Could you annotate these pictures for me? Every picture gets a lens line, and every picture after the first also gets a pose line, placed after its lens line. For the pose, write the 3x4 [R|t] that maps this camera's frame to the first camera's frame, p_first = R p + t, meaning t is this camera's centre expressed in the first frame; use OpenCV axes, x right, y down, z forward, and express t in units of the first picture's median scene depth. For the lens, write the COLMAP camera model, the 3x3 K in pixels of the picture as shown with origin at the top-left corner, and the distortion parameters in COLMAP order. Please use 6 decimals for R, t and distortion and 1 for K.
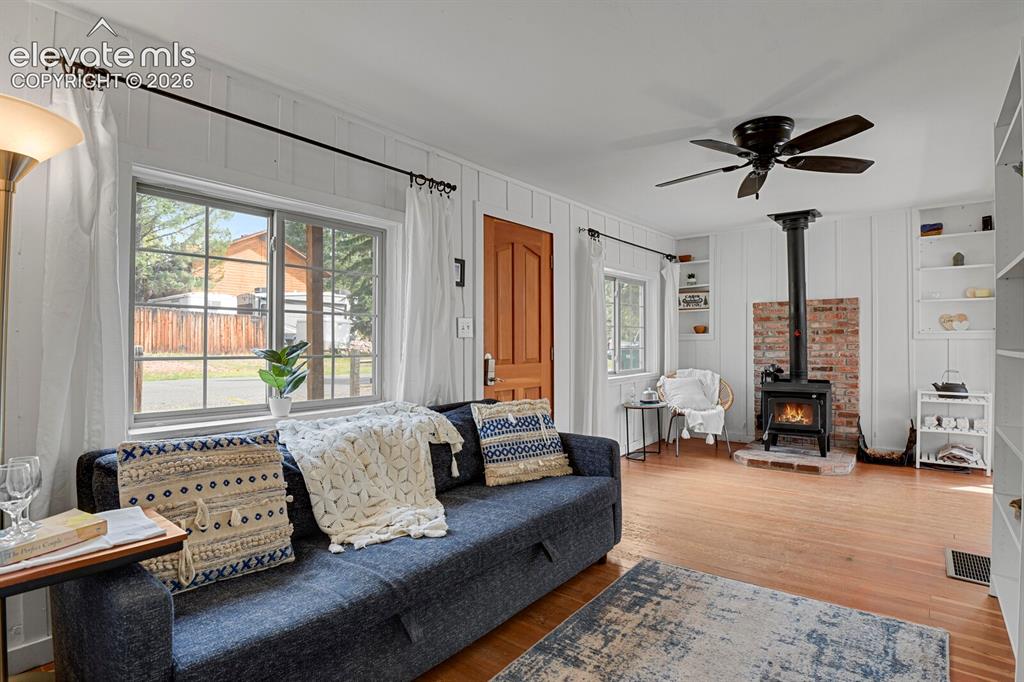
lens RADIAL K [[502.8, 0, 524.3], [0, 502.8, 344.5], [0, 0, 1]] dist [-0.021843, -0.006424]
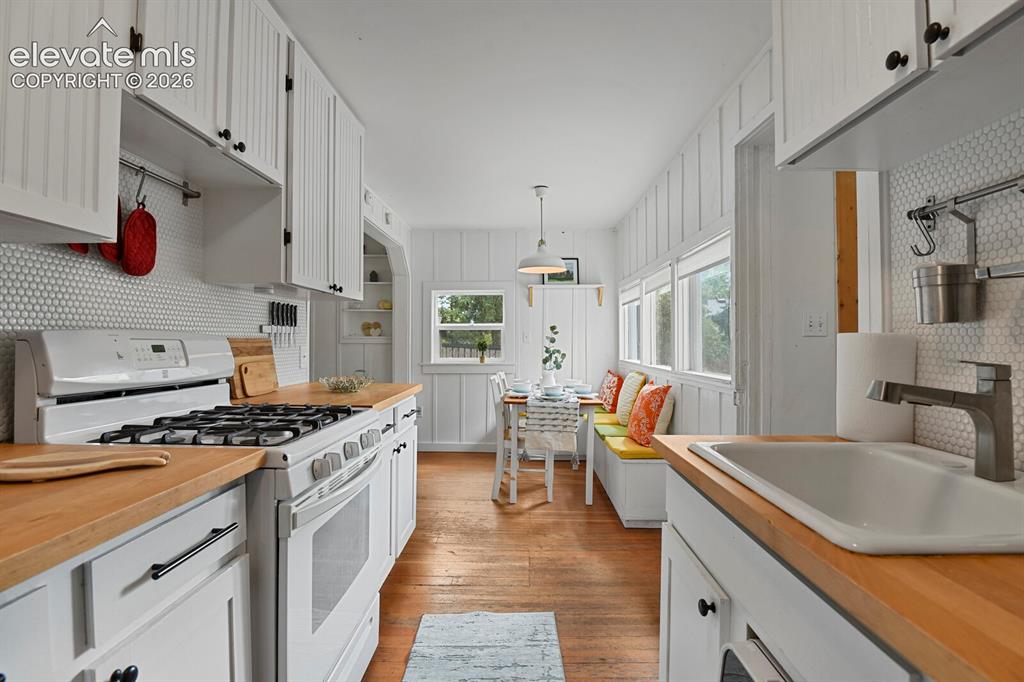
lens RADIAL K [[502.8, 0, 513.0], [0, 502.8, 340.9], [0, 0, 1]] dist [-0.021843, -0.006424]
pose [[0.794739, 0.004764, 0.606932, 0.410391], [-0.003120, 0.999988, -0.003764, -0.013376], [-0.606943, 0.001097, 0.794745, -0.169281]]
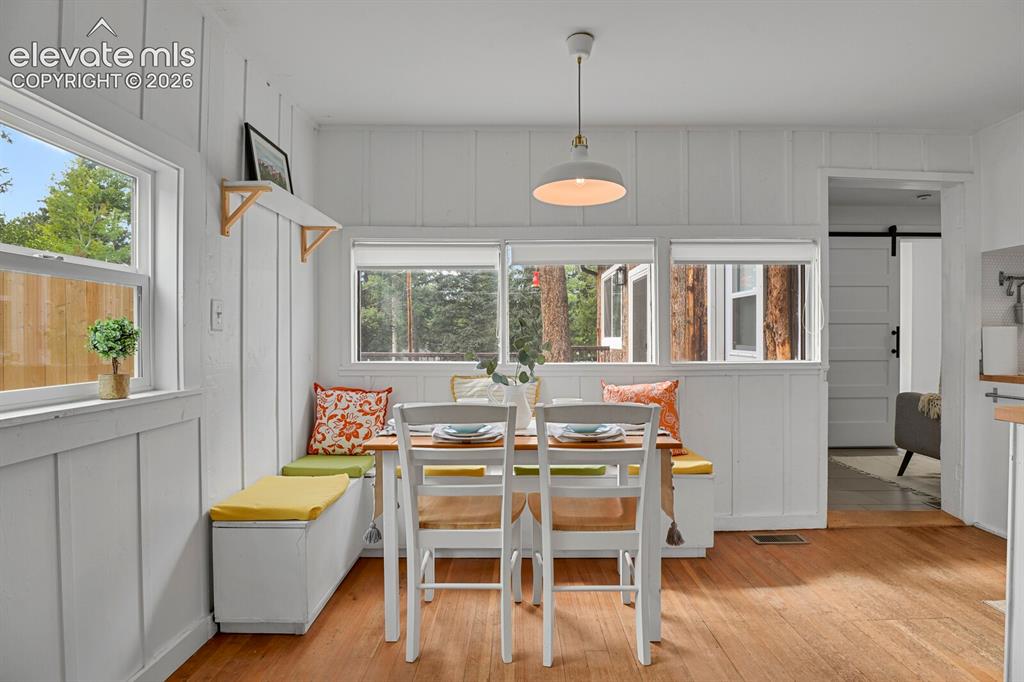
lens RADIAL K [[502.8, 0, 518.7], [0, 502.8, 342.1], [0, 0, 1]] dist [-0.021843, -0.006424]
pose [[-0.615777, 0.002354, 0.787917, 0.651389], [0.003822, 0.999993, 0.000000, -0.002246], [-0.787912, 0.003011, -0.615781, 0.816714]]
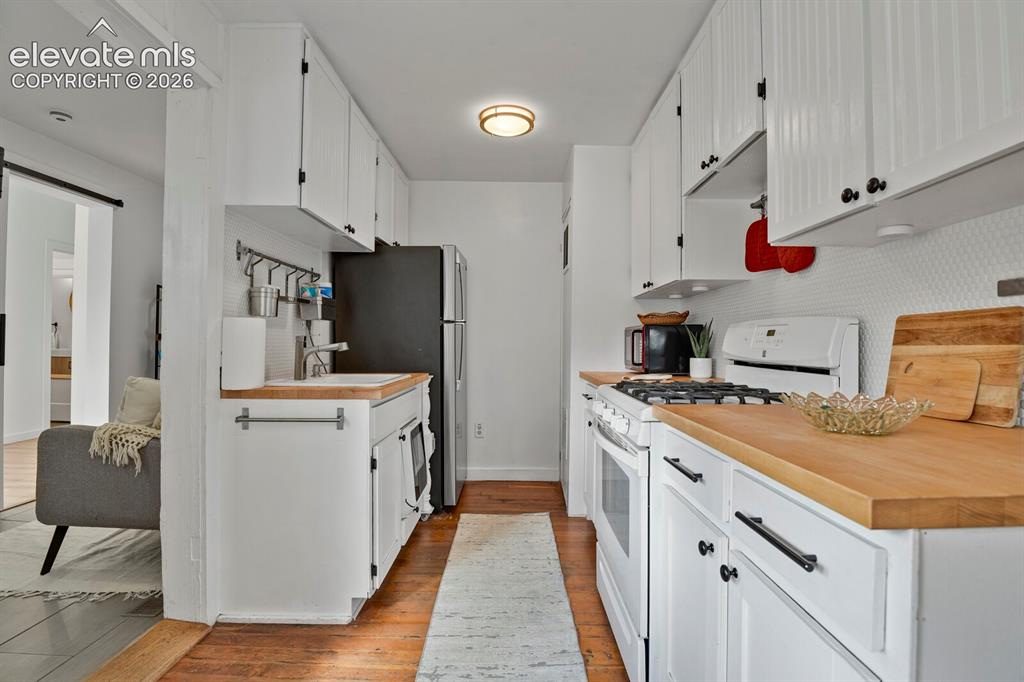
lens RADIAL K [[502.8, 0, 520.9], [0, 502.8, 339.5], [0, 0, 1]] dist [-0.021843, -0.006424]
pose [[-0.781031, -0.006161, -0.624462, 0.848658], [-0.005231, 0.999981, -0.003324, -0.000501], [0.624471, 0.000670, -0.781048, 0.447316]]
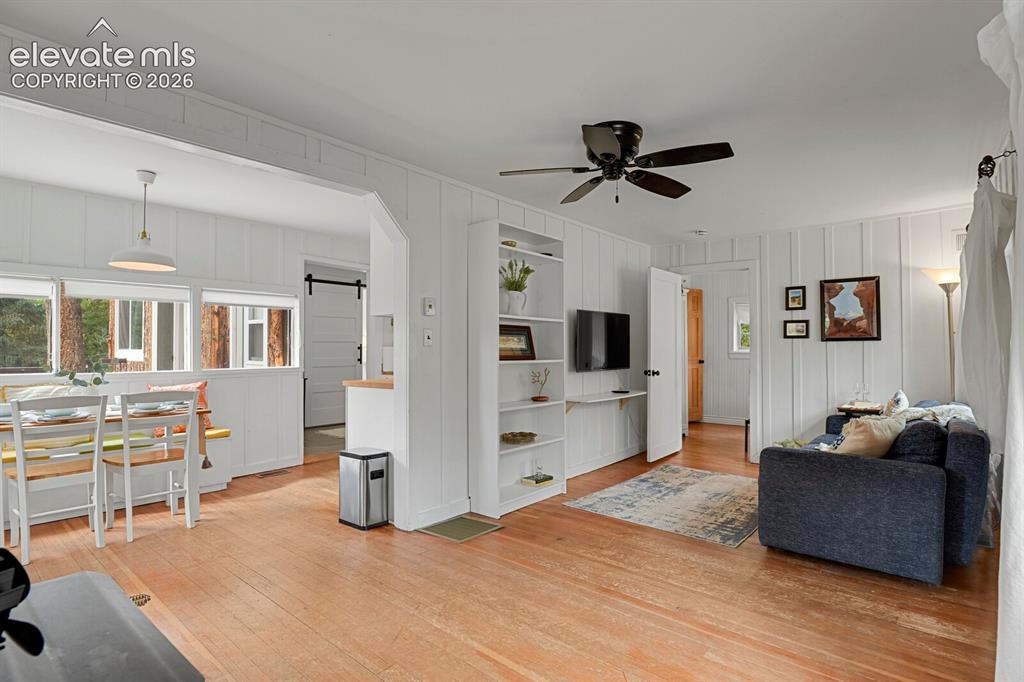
lens RADIAL K [[502.8, 0, 522.7], [0, 502.8, 343.1], [0, 0, 1]] dist [-0.021843, -0.006424]
pose [[-0.999710, 0.004937, 0.023559, 0.392809], [0.004641, 0.999910, -0.012570, -0.012200], [-0.023619, -0.012457, -0.999643, 1.217677]]
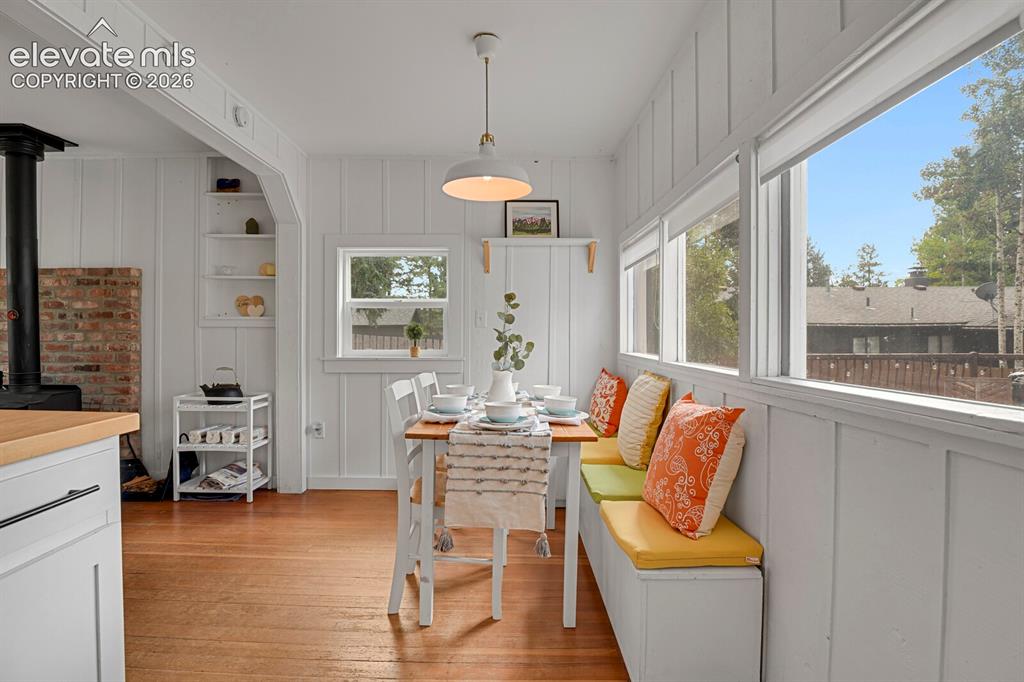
lens RADIAL K [[502.8, 0, 513.8], [0, 502.8, 342.7], [0, 0, 1]] dist [-0.021843, -0.006424]
pose [[0.779549, -0.003594, 0.626331, 0.701816], [-0.006915, 0.999873, 0.014344, -0.000772], [-0.626303, -0.015513, 0.779425, 0.104927]]
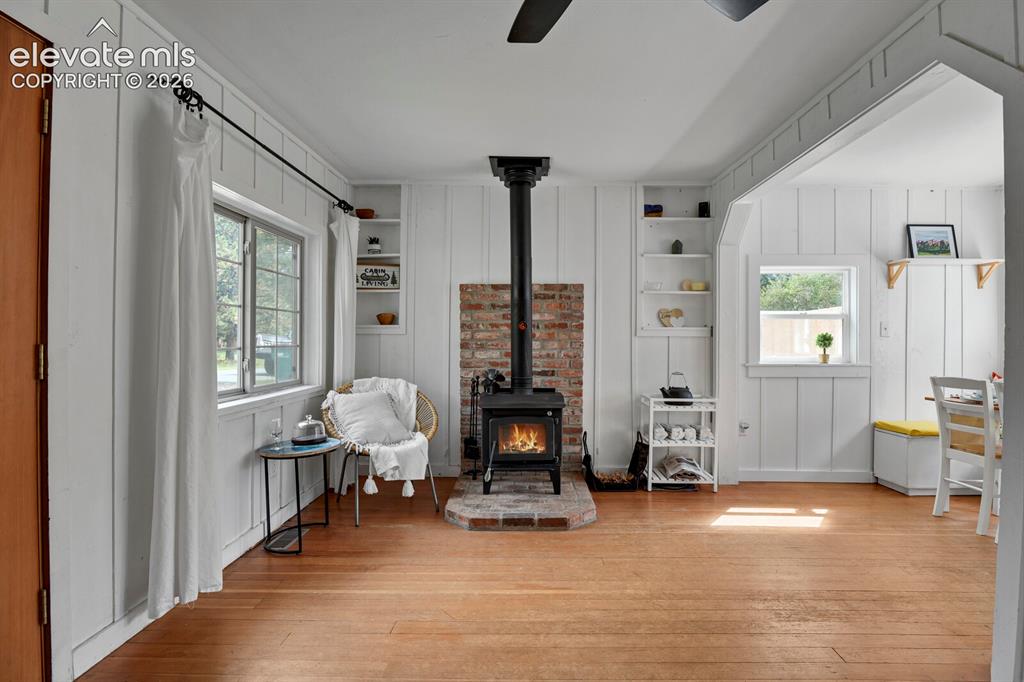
lens RADIAL K [[502.8, 0, 516.8], [0, 502.8, 342.4], [0, 0, 1]] dist [-0.021843, -0.006424]
pose [[0.801047, 0.006752, 0.598563, 0.106601], [-0.006662, 0.999975, -0.002364, 0.003193], [-0.598564, -0.002094, 0.801072, 0.441774]]
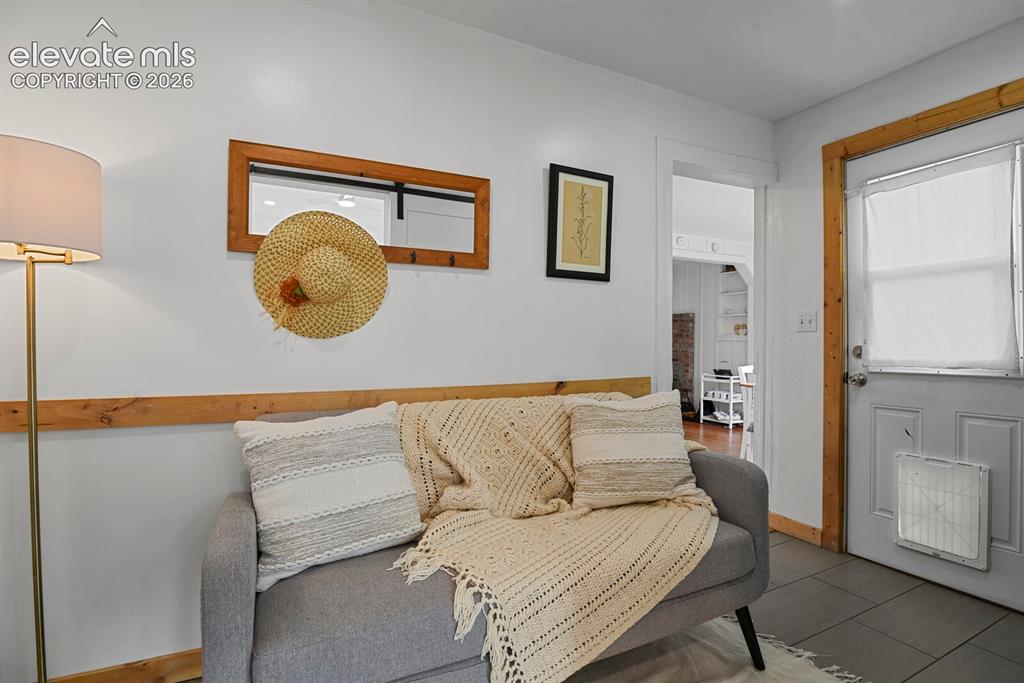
lens RADIAL K [[502.8, 0, 510.0], [0, 502.8, 339.4], [0, 0, 1]] dist [-0.021843, -0.006424]
pose [[0.896852, 0.003871, -0.442313, 0.920094], [-0.006946, 0.999962, -0.005333, -0.001922], [0.442276, 0.007855, 0.896845, -0.665574]]
